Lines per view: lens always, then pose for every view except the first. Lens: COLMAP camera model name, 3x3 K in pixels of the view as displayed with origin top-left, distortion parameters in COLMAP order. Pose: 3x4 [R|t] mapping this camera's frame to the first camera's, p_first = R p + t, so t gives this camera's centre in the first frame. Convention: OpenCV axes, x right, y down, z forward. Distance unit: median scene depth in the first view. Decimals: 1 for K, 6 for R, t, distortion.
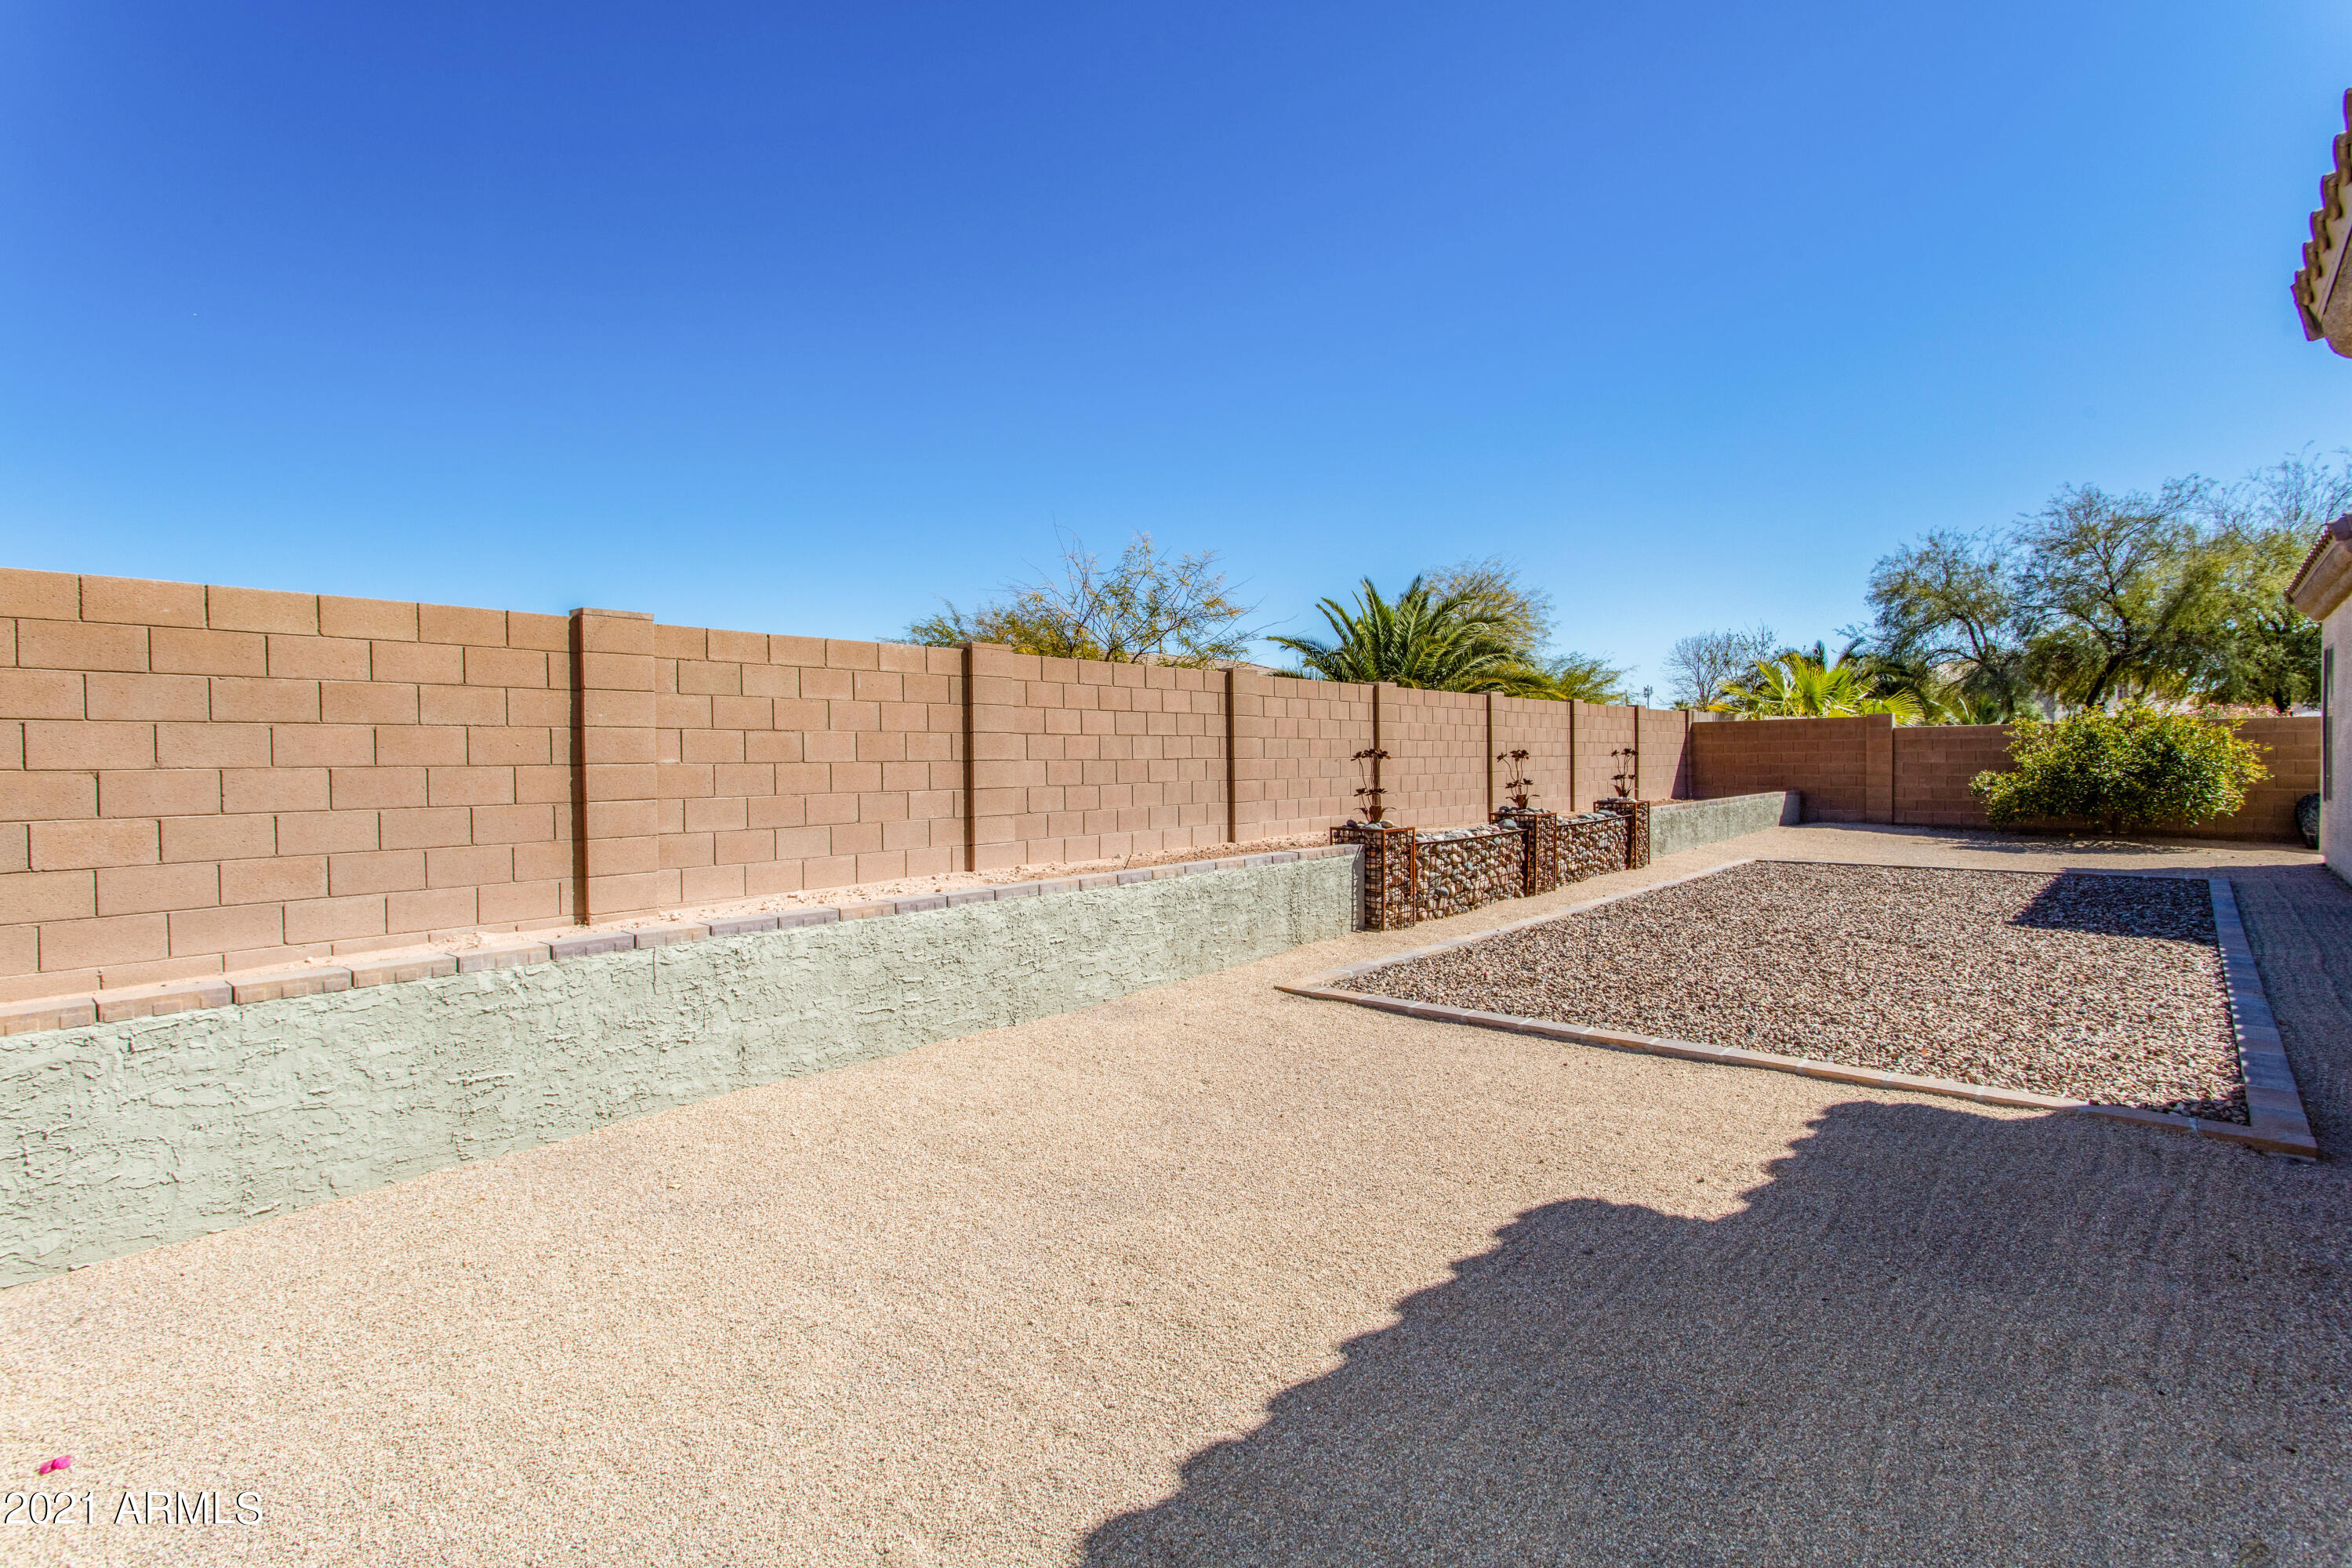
lens RADIAL K [[1122.3, 0, 1178.7], [0, 1122.3, 779.5], [0, 0, 1]] dist [0.000976, 0.001586]
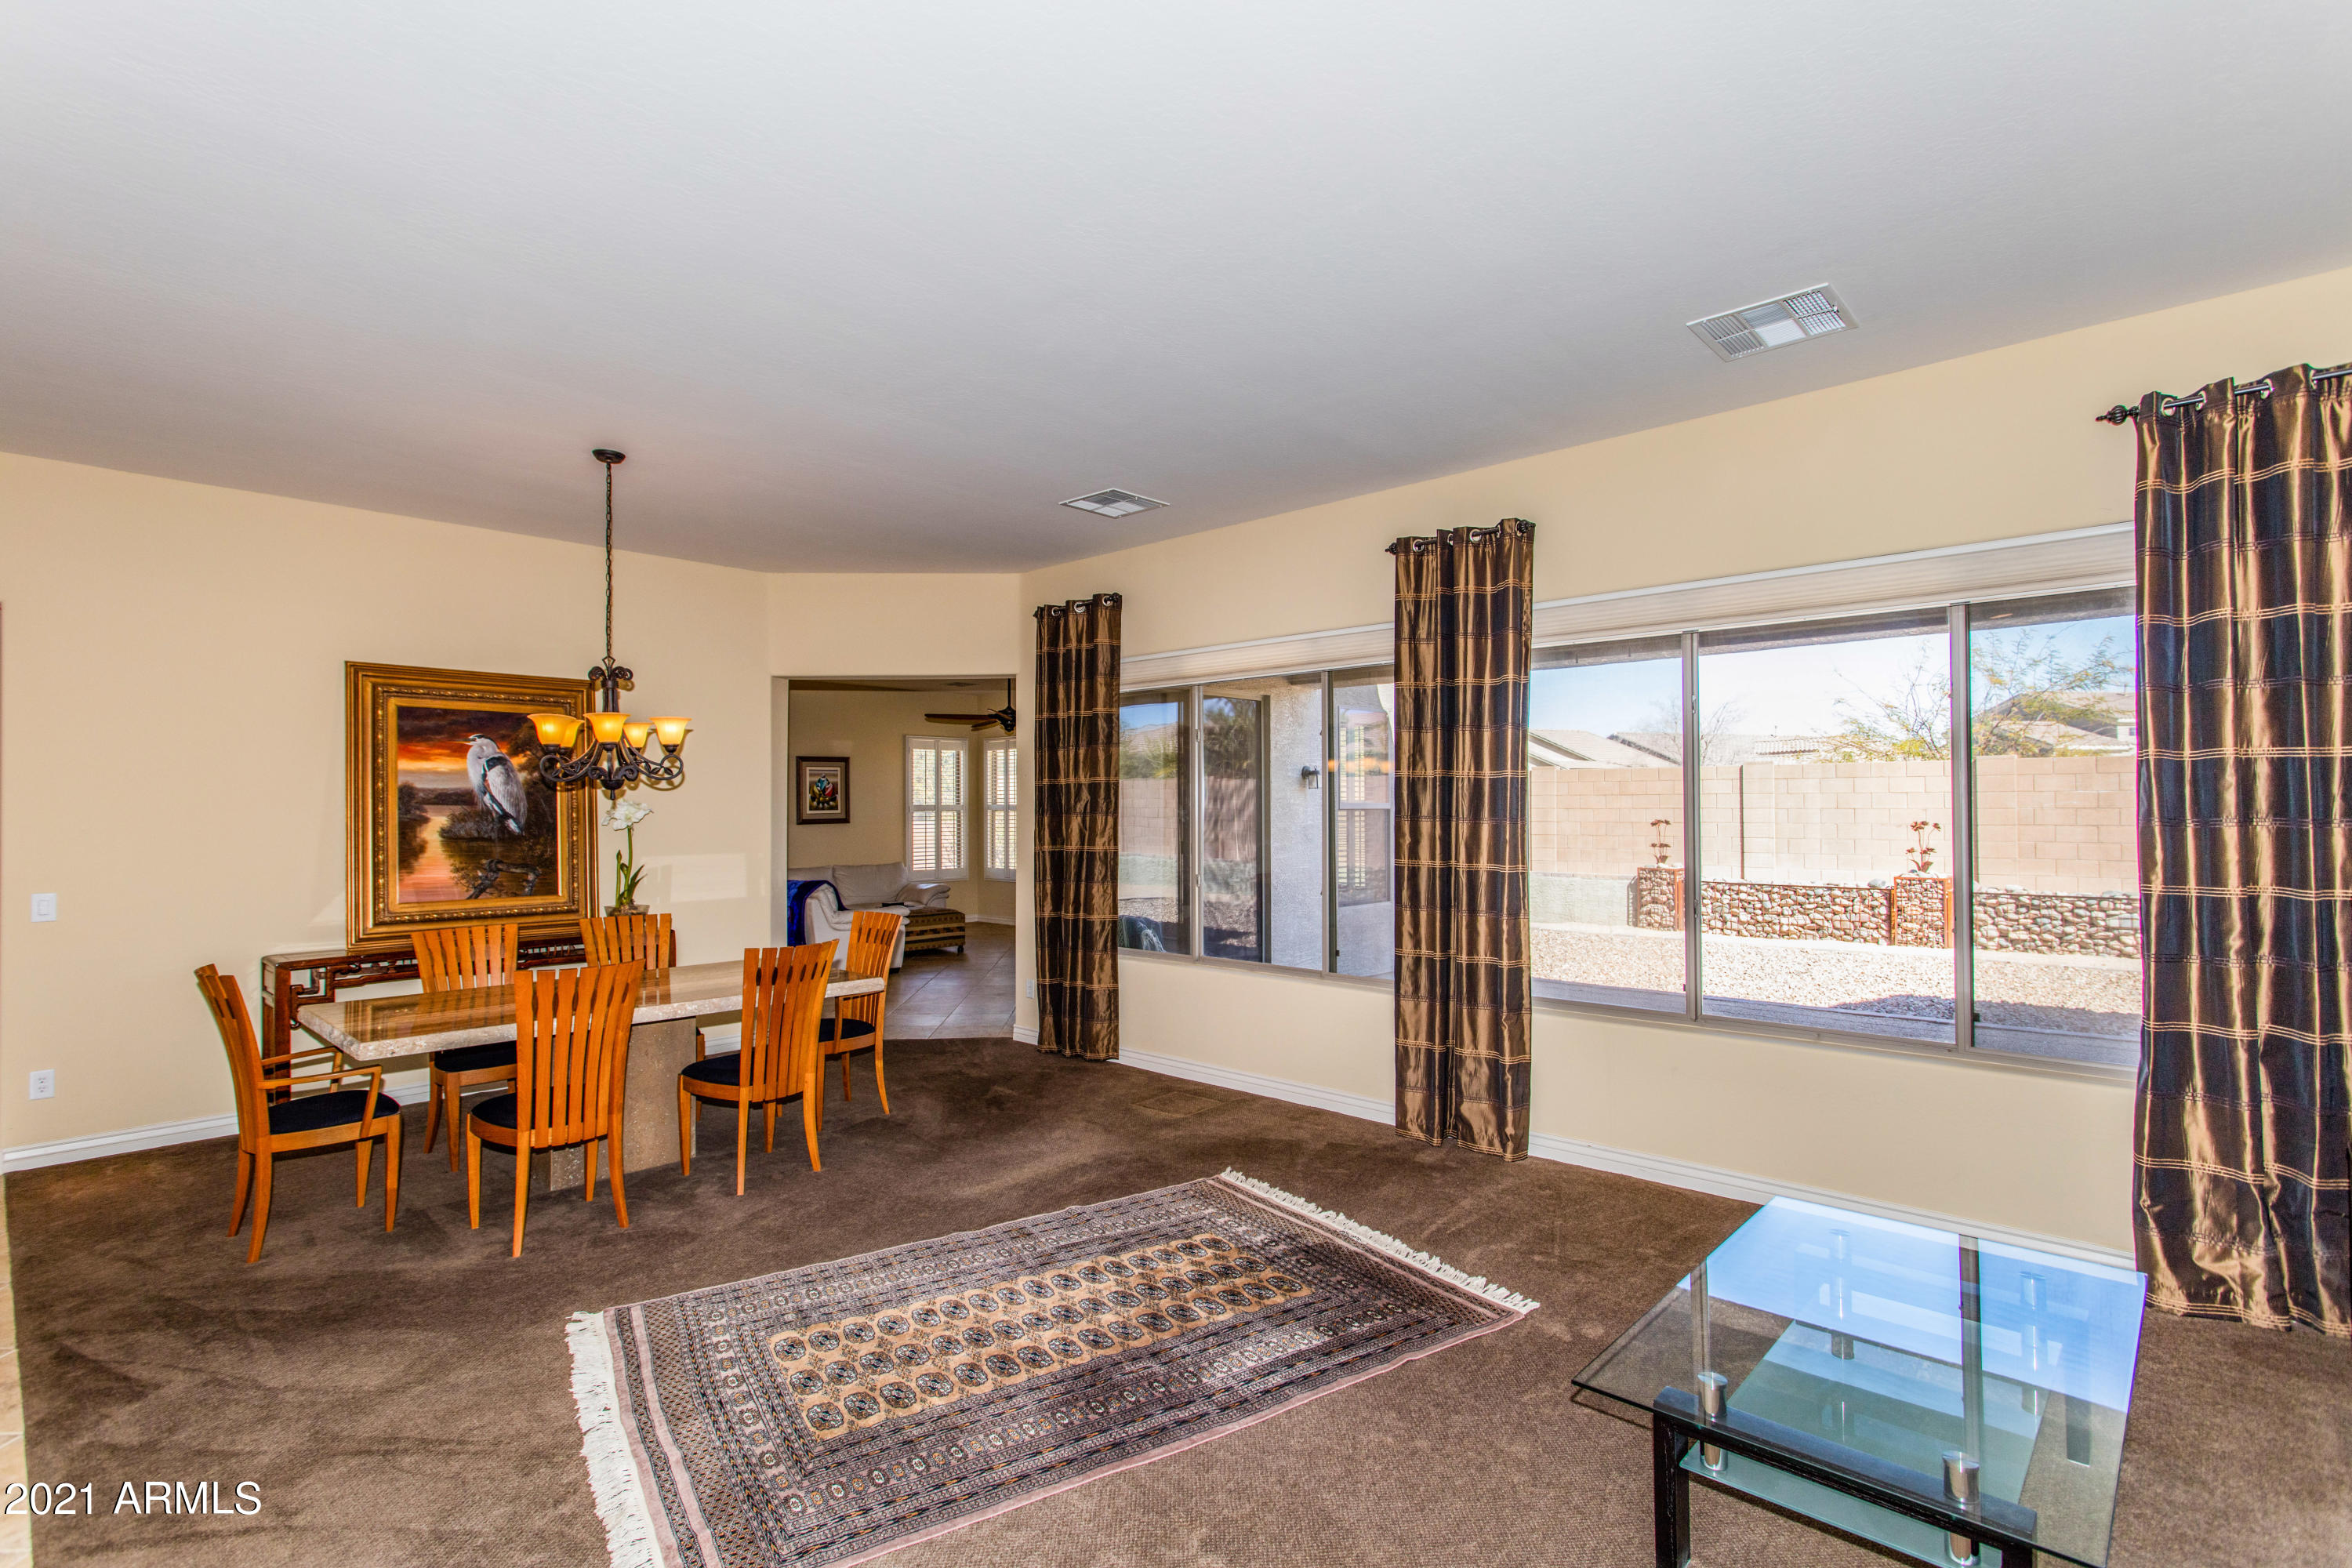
lens RADIAL K [[1122.3, 0, 1175.3], [0, 1122.3, 790.4], [0, 0, 1]] dist [0.000976, 0.001586]
pose [[-0.013151, -0.002288, -0.999911, 2.038144], [-0.011374, 0.999933, -0.002139, -0.065649], [0.999849, 0.011345, -0.013176, 0.337887]]
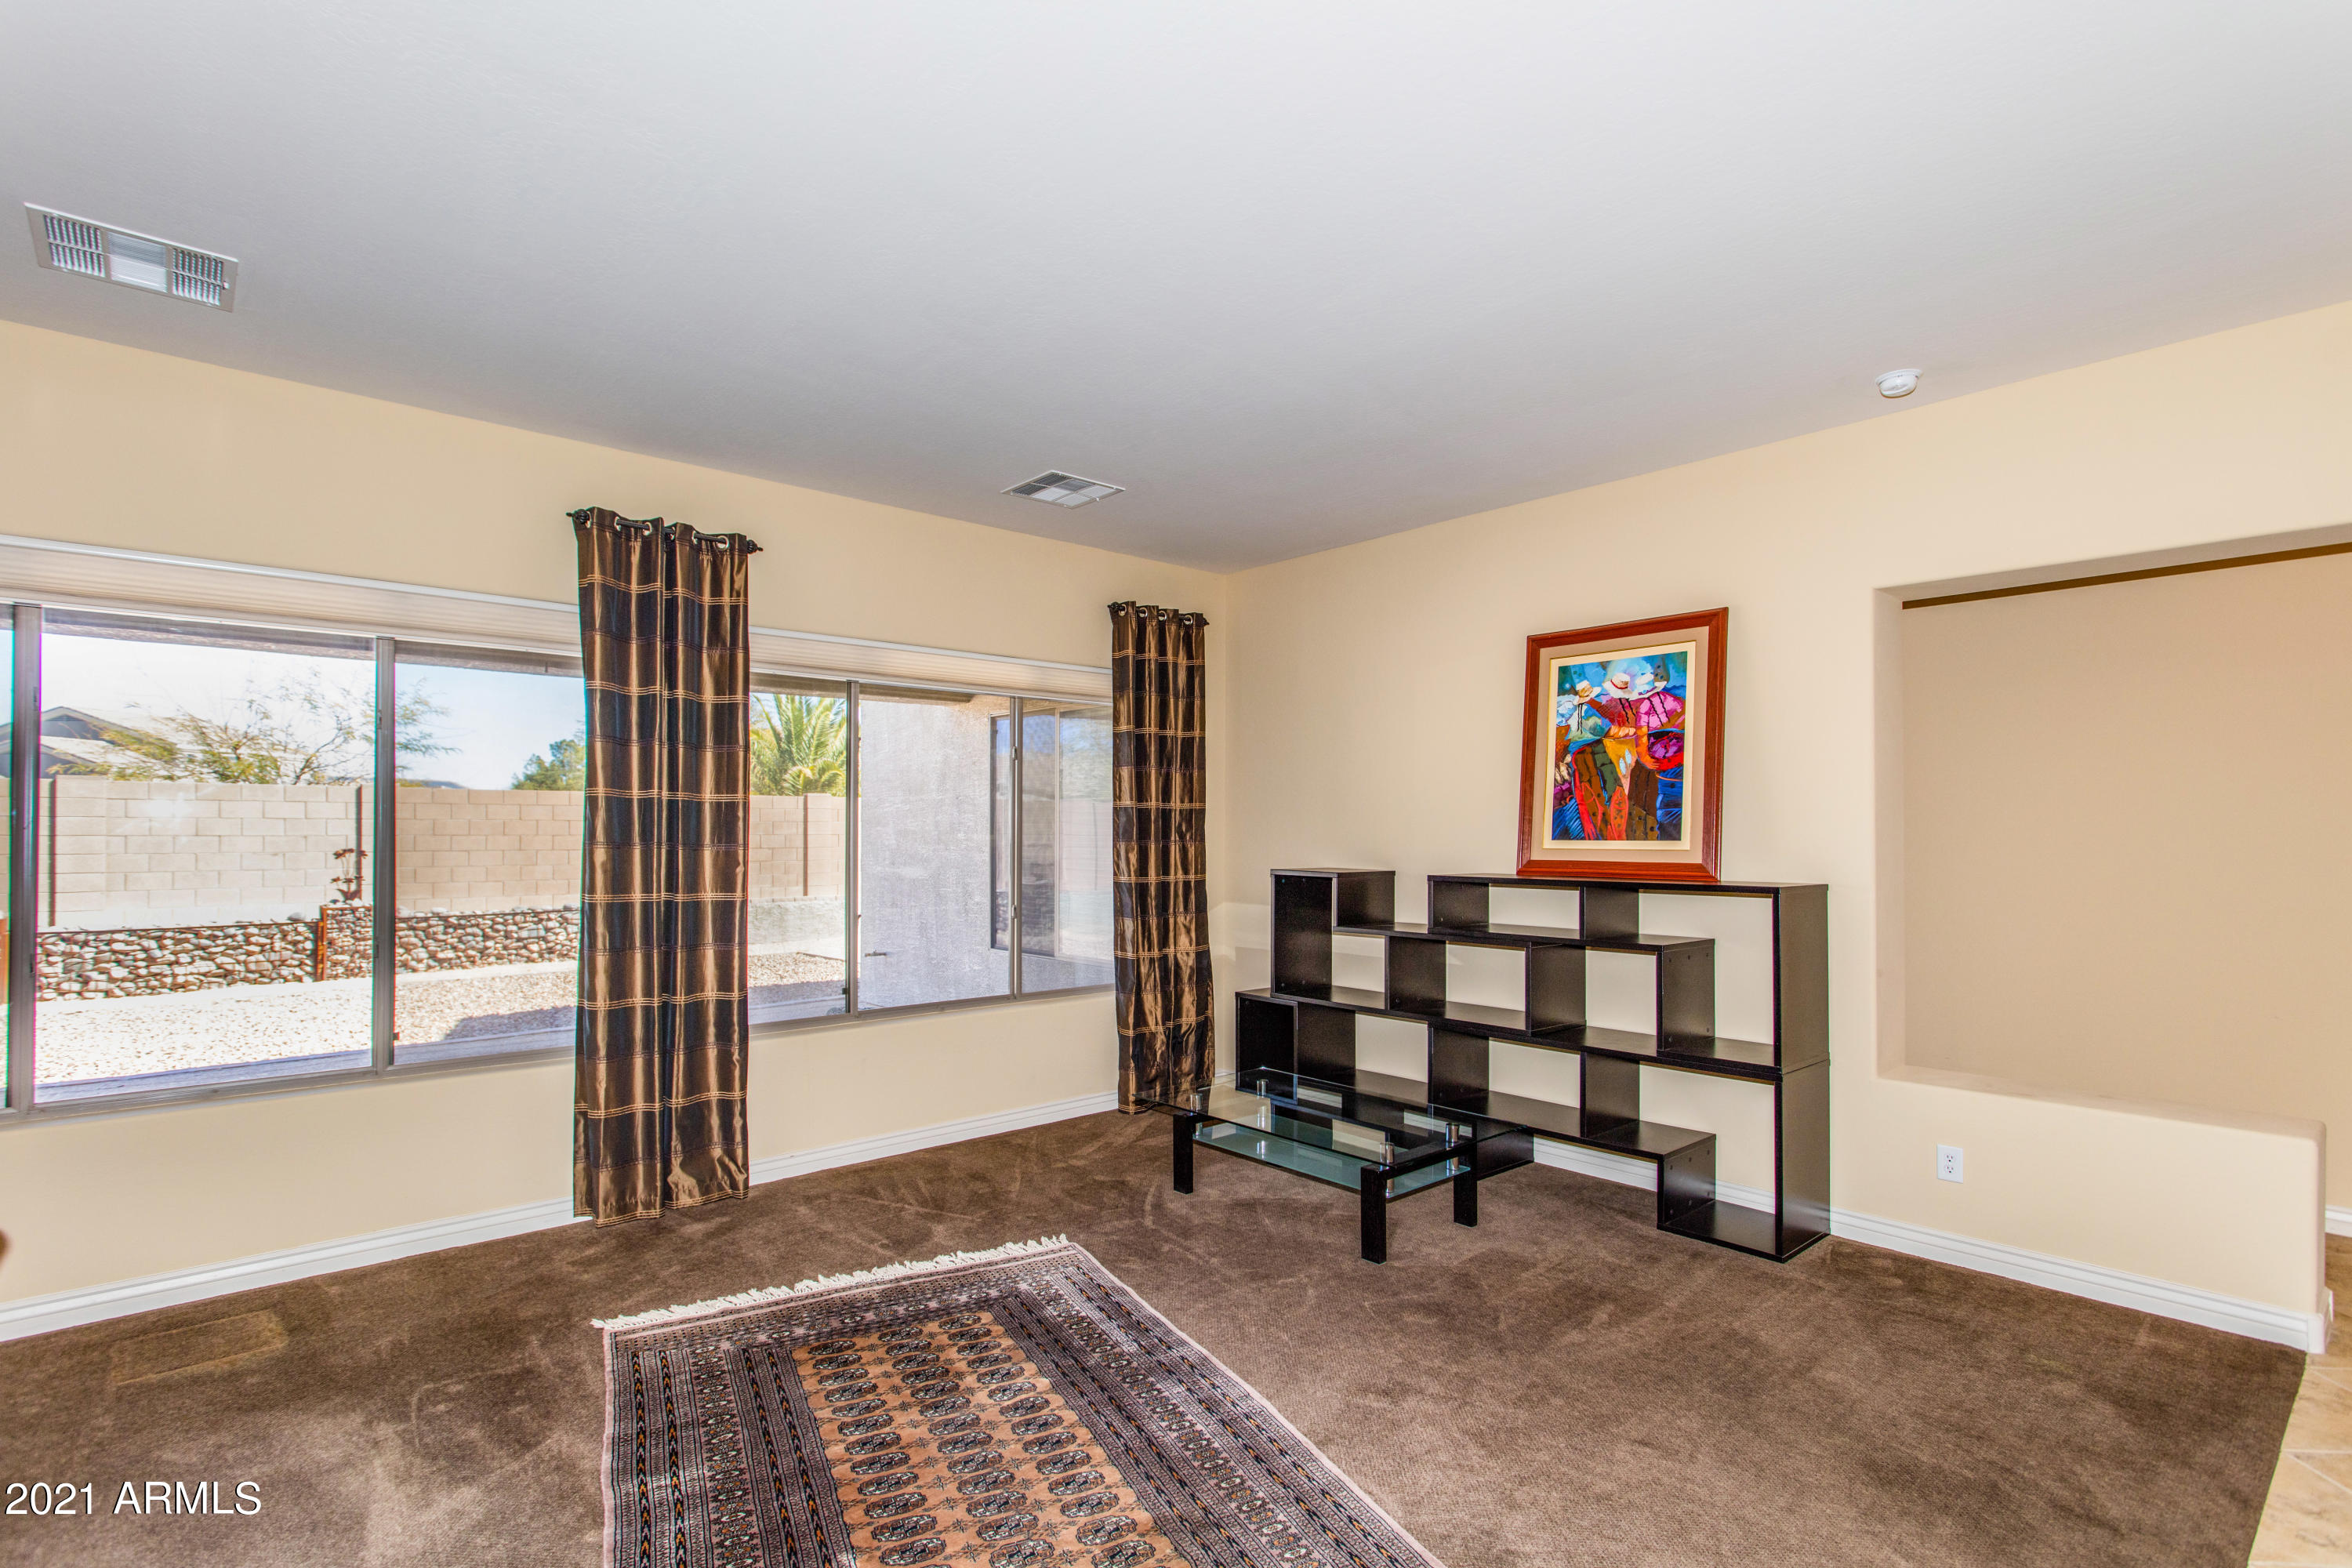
lens RADIAL K [[1122.3, 0, 1187.9], [0, 1122.3, 818.3], [0, 0, 1]] dist [0.000976, 0.001586]
pose [[0.995032, 0.011889, -0.098846, 1.723399], [-0.014538, 0.999553, -0.026124, -0.055176], [0.098491, 0.027431, 0.994760, -0.044772]]
